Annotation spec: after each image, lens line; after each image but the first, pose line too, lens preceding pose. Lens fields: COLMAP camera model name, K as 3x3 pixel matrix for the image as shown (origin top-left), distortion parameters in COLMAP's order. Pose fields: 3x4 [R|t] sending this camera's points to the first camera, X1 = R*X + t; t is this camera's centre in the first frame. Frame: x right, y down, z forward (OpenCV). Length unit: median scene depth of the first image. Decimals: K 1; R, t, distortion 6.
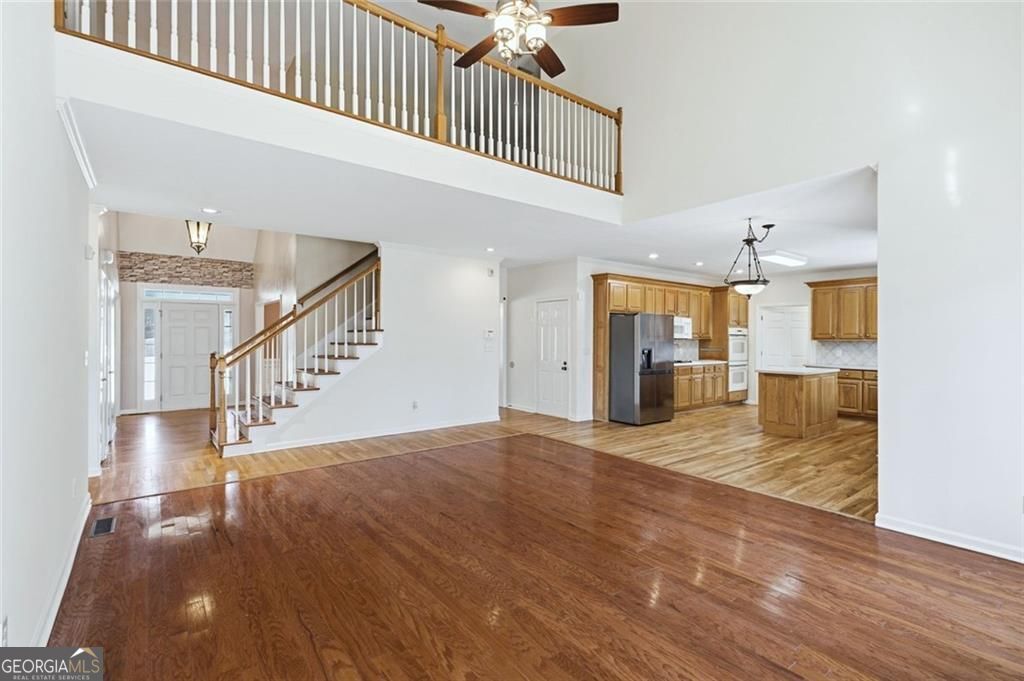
lens RADIAL K [[471.5, 0, 504.5], [0, 471.5, 337.2], [0, 0, 1]] dist [-0.001309, -0.000128]
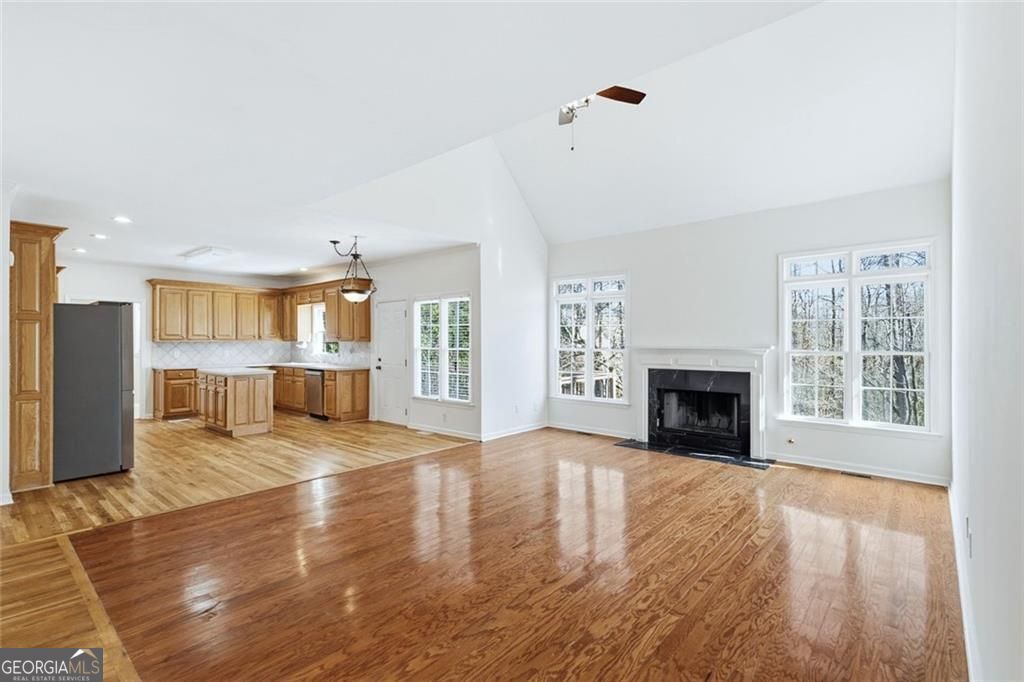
lens RADIAL K [[478.2, 0, 515.9], [0, 478.2, 336.6], [0, 0, 1]] dist [-0.000264, -0.000213]
pose [[-0.209454, -0.000089, 0.977818, -0.454459], [0.000042, 1.000000, 0.000100, -0.003605], [-0.977818, 0.000062, -0.209454, 0.548638]]
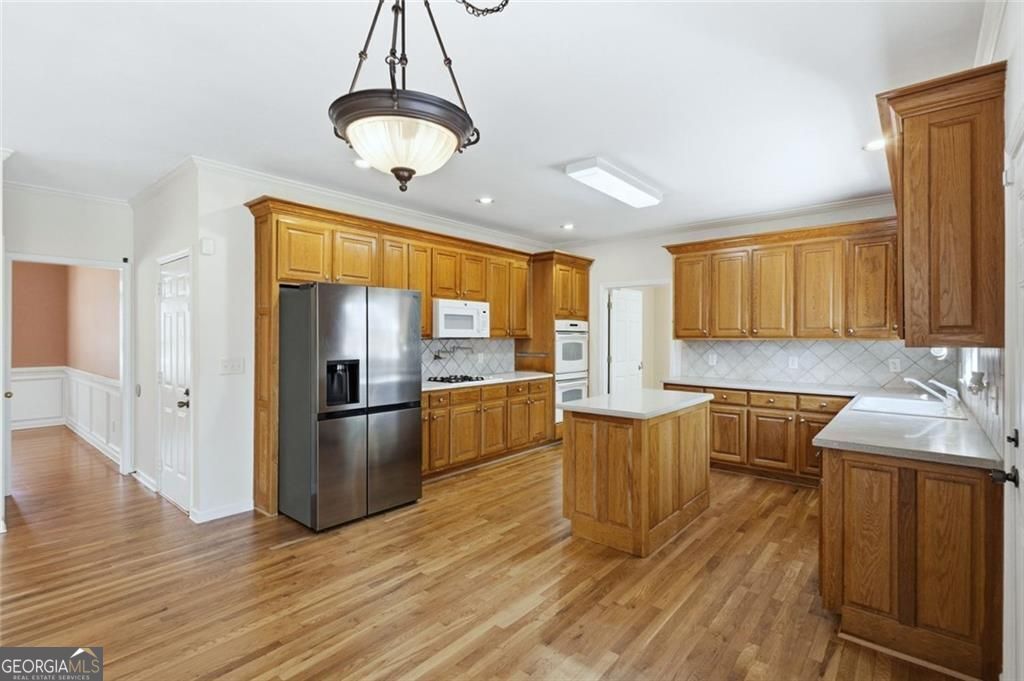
lens RADIAL K [[478.2, 0, 515.9], [0, 478.2, 336.1], [0, 0, 1]] dist [-0.000264, -0.000213]
pose [[0.975172, -0.003847, 0.221417, 0.335106], [0.003086, 0.999988, 0.003785, -0.001233], [-0.221429, -0.003008, 0.975172, 0.467428]]
